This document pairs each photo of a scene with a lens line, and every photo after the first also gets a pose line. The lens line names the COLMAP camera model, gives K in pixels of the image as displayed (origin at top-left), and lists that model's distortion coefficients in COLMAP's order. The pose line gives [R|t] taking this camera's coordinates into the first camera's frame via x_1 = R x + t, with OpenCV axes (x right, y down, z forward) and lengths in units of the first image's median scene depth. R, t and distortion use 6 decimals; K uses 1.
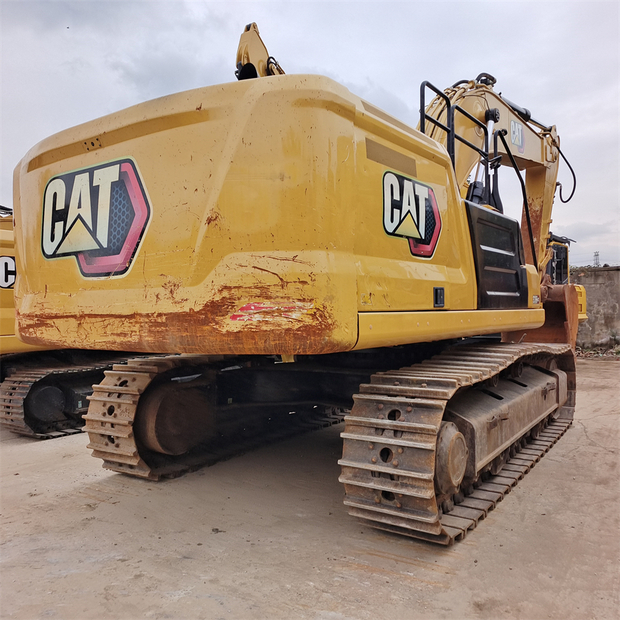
lens RADIAL K [[563.5, 0, 314.0], [0, 563.5, 313.7], [0, 0, 1]] dist [0.033427, 0.007280]
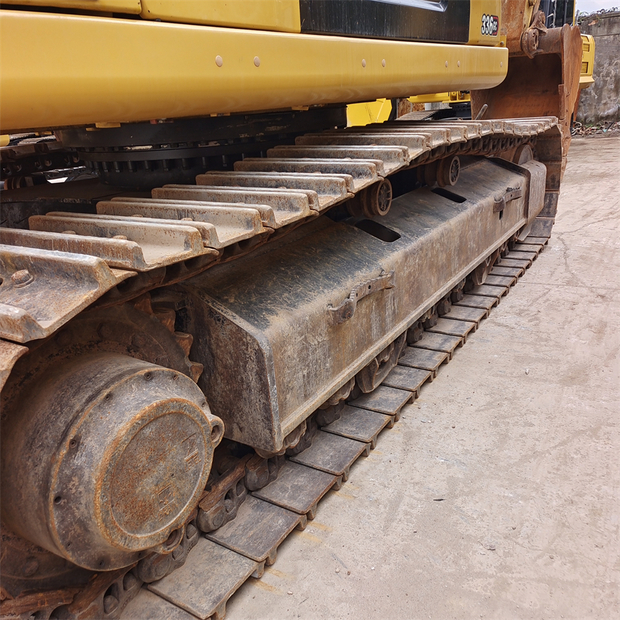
lens RADIAL K [[563.5, 0, 314.0], [0, 563.5, 313.7], [0, 0, 1]] dist [0.033427, 0.007280]
pose [[0.997764, -0.066610, -0.005443, 0.184338], [0.064418, 0.936835, 0.343787, 0.025623], [-0.017801, -0.343369, 0.939032, 0.363202]]
